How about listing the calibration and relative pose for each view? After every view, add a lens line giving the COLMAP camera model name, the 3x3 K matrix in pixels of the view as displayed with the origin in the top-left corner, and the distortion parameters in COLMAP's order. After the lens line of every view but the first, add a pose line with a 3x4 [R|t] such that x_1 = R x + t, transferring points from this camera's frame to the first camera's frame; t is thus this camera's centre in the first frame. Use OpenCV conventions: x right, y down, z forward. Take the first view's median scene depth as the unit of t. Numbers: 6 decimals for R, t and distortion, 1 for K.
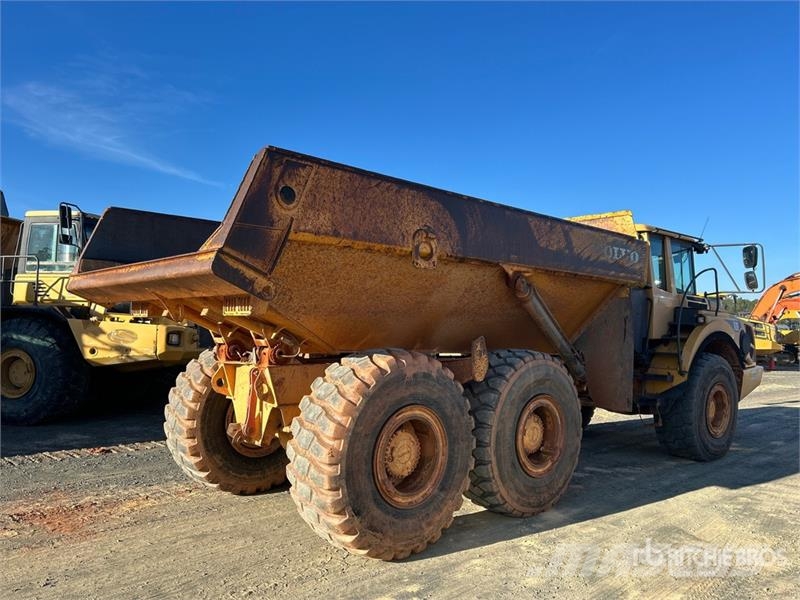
lens RADIAL K [[647.6, 0, 378.2], [0, 647.6, 300.4], [0, 0, 1]] dist [0.086166, -0.110188]
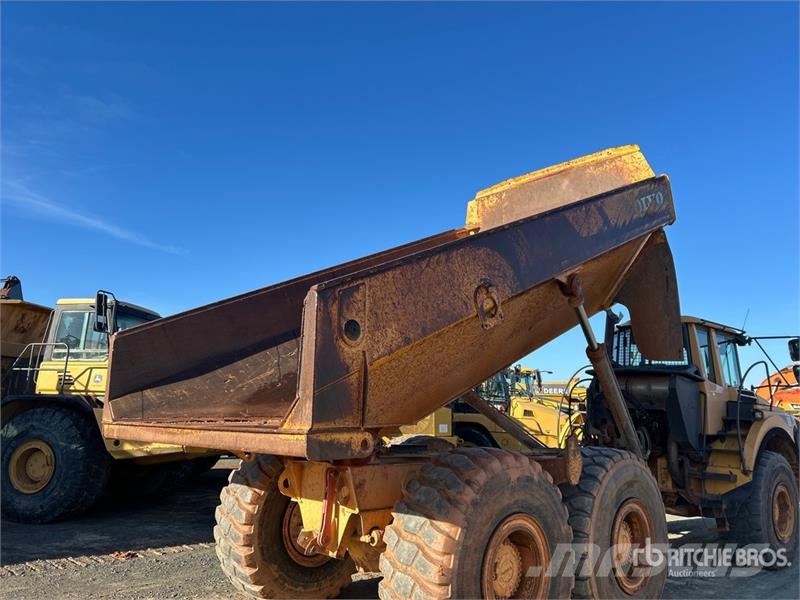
lens RADIAL K [[637.3, 0, 369.4], [0, 637.3, 277.7], [0, 0, 1]] dist [0.016191, -0.012453]
pose [[0.999954, 0.007657, 0.005808, -0.129989], [-0.006544, 0.985087, -0.171930, -0.005203], [-0.007038, 0.171884, 0.985092, 0.059328]]
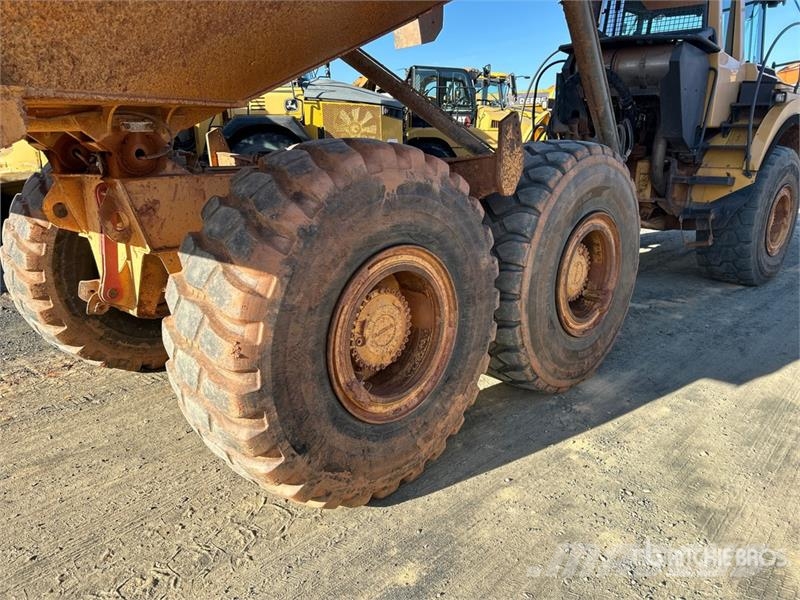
lens RADIAL K [[647.6, 0, 378.2], [0, 647.6, 300.4], [0, 0, 1]] dist [0.086166, -0.110188]
pose [[0.998075, -0.039651, 0.047693, 0.007822], [0.024937, 0.960613, 0.276769, 0.047406], [-0.056789, -0.275047, 0.959752, 0.391193]]
